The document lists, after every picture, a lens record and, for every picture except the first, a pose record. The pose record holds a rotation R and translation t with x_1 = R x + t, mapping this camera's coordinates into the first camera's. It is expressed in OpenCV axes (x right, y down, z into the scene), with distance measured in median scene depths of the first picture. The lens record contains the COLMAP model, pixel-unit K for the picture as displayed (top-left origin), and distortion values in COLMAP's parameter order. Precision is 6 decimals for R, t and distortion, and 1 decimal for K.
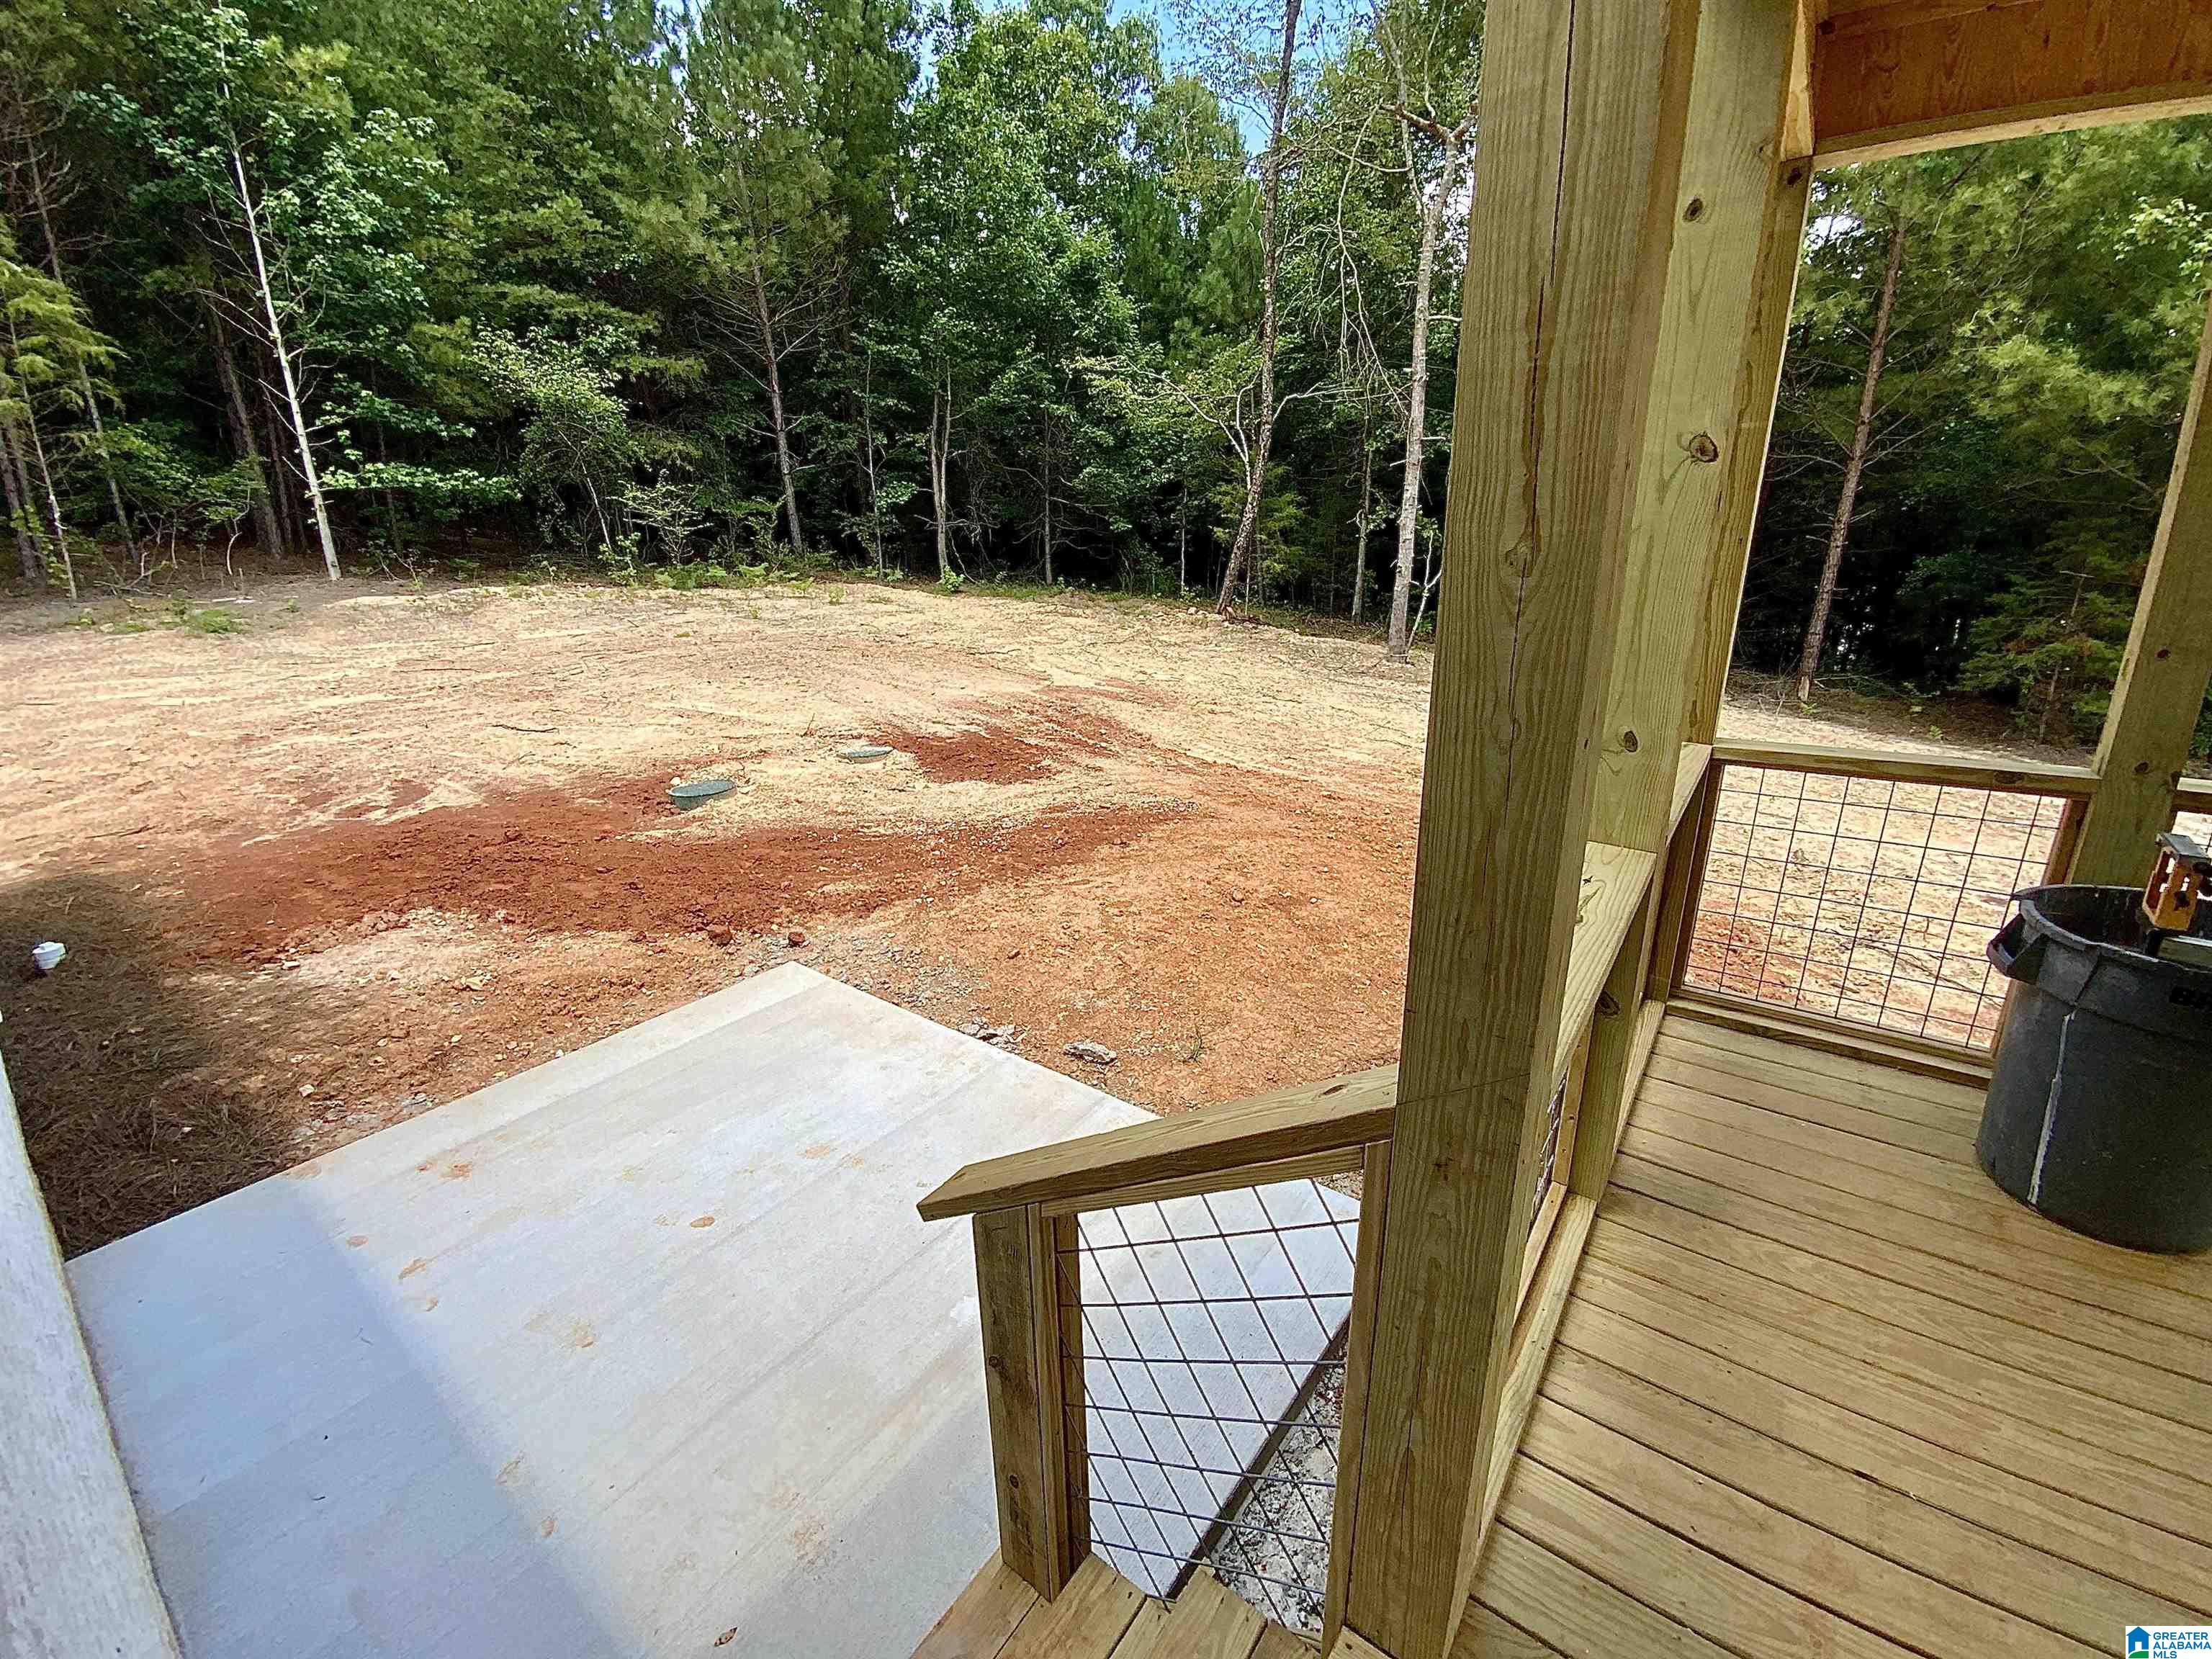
lens RADIAL K [[902.7, 0, 1118.0], [0, 902.7, 826.0], [0, 0, 1]] dist [-0.007029, -0.004403]
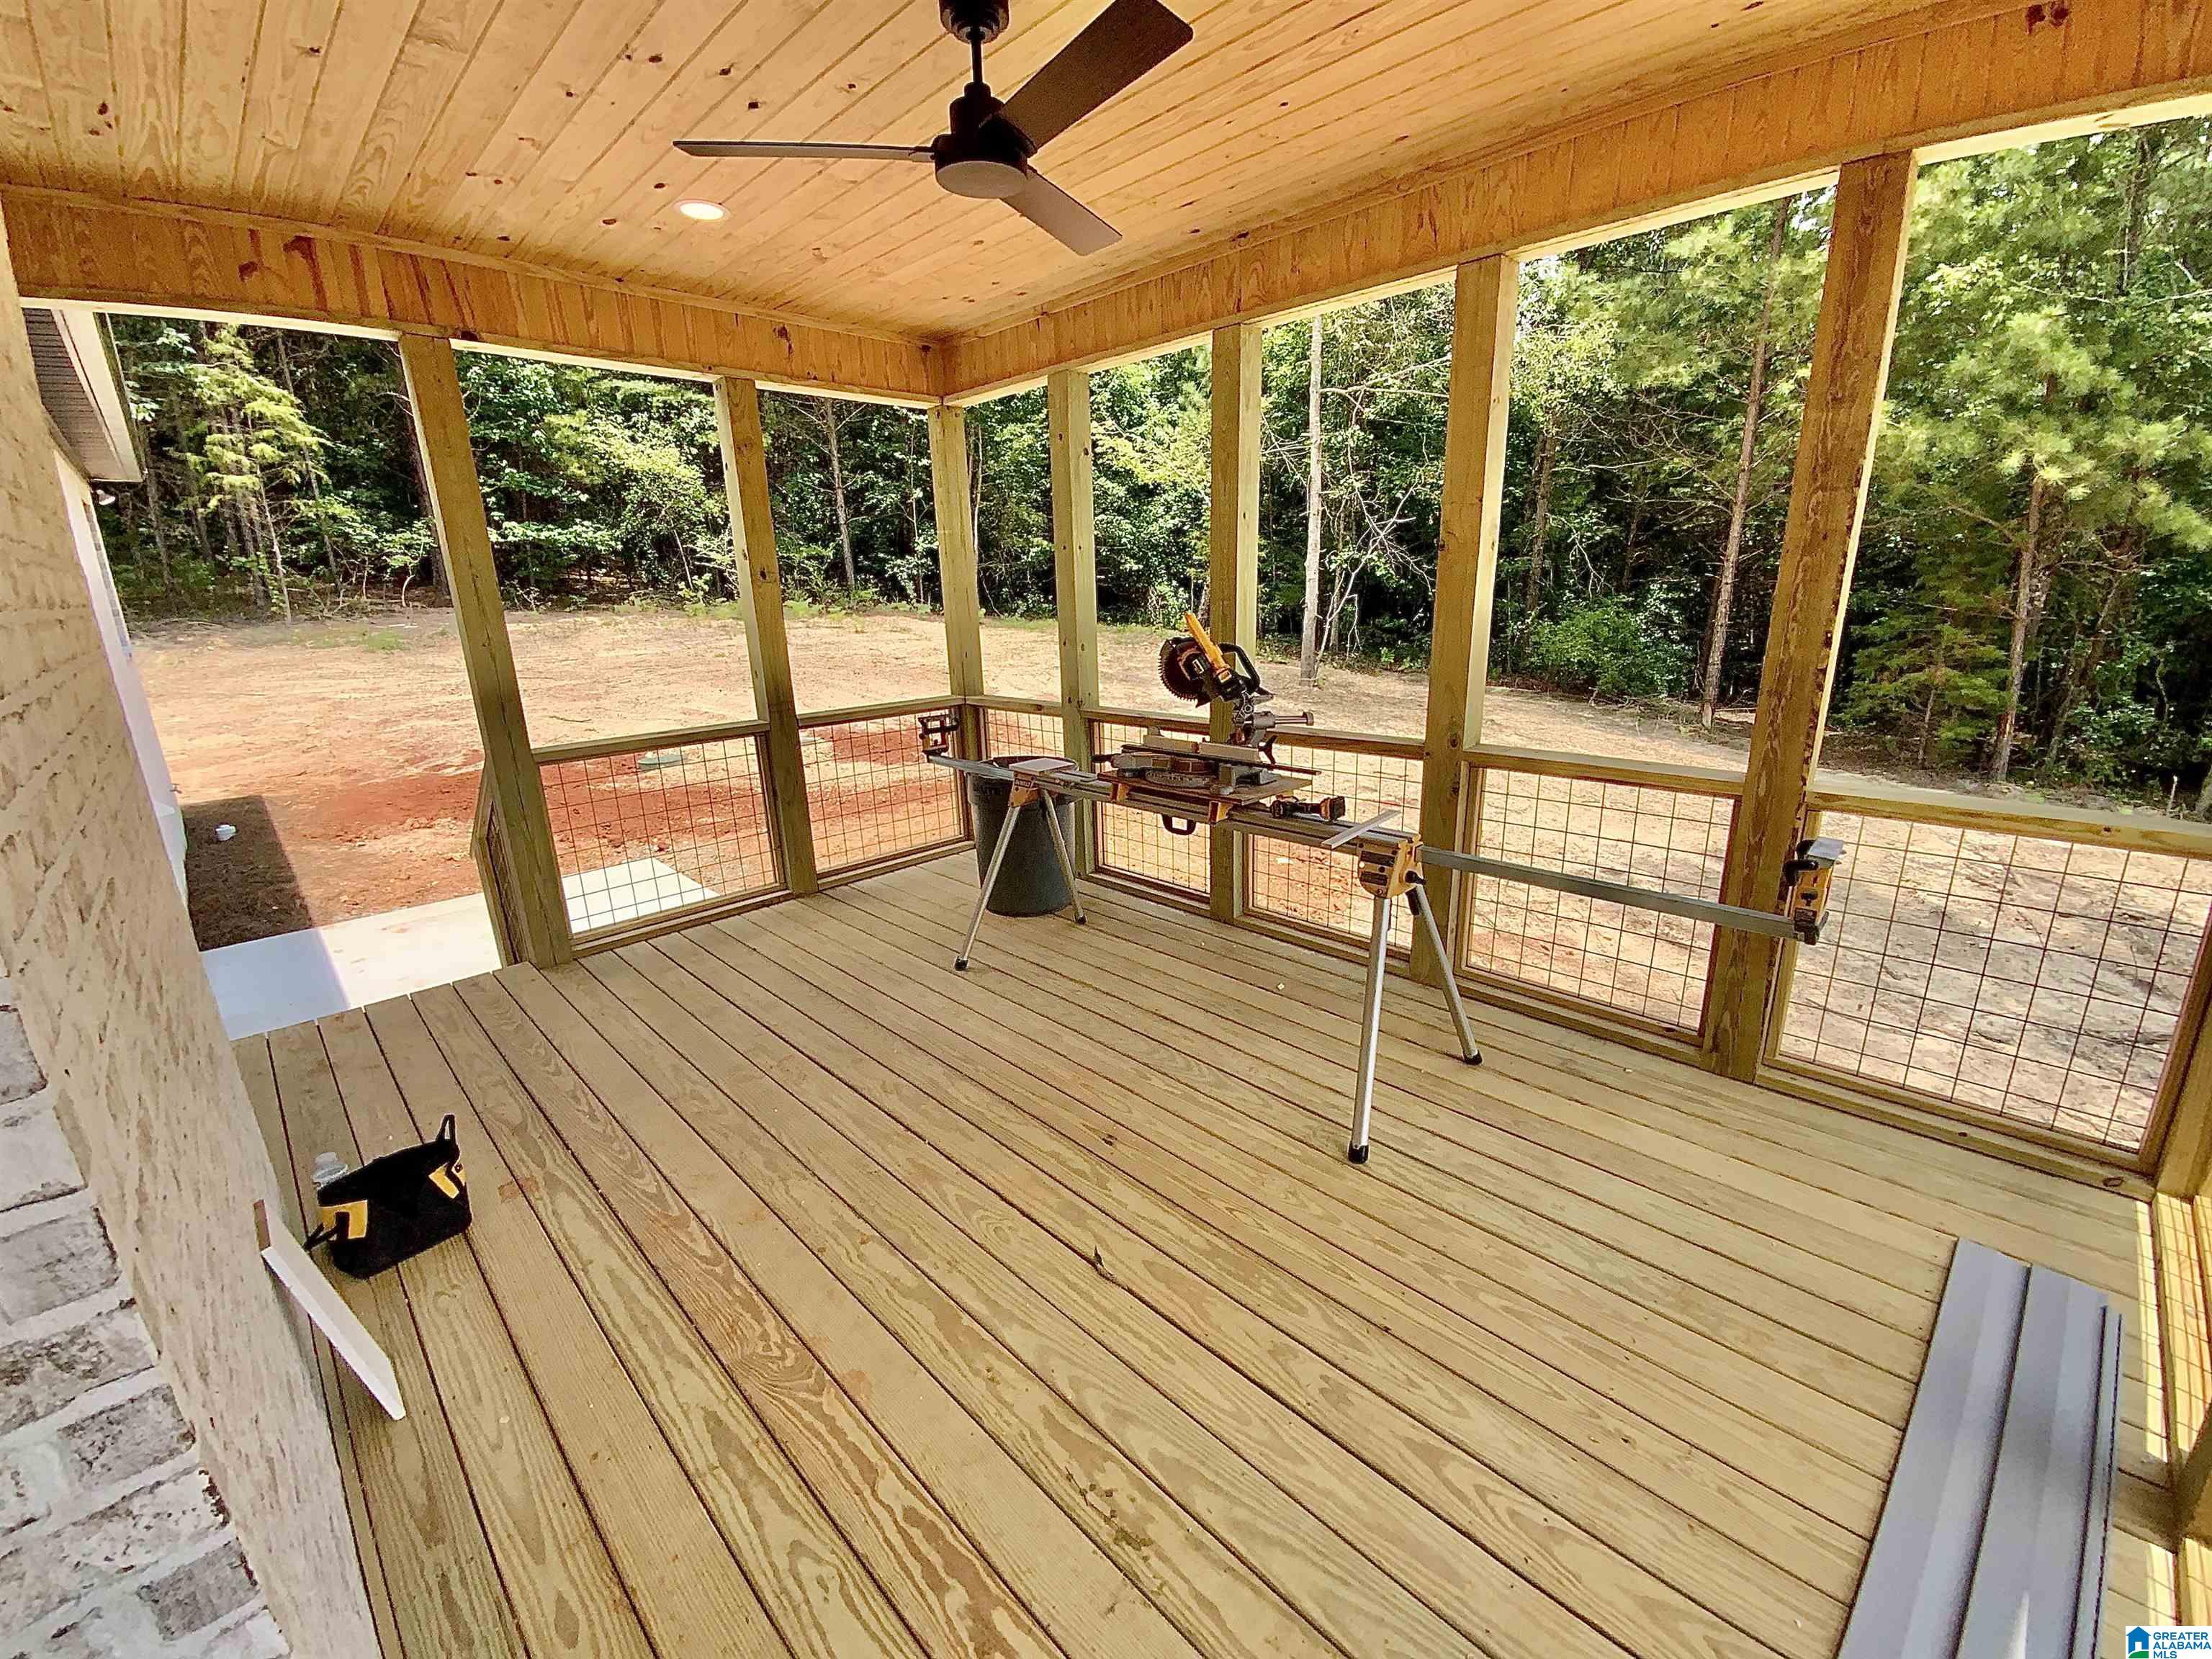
lens RADIAL K [[910.5, 0, 1101.1], [0, 910.5, 817.4], [0, 0, 1]] dist [-0.005460, -0.000026]
pose [[0.988010, 0.036383, -0.150039, 0.265651], [-0.043532, 0.998054, -0.044642, 0.050448], [0.148123, 0.050638, 0.987672, -0.175463]]
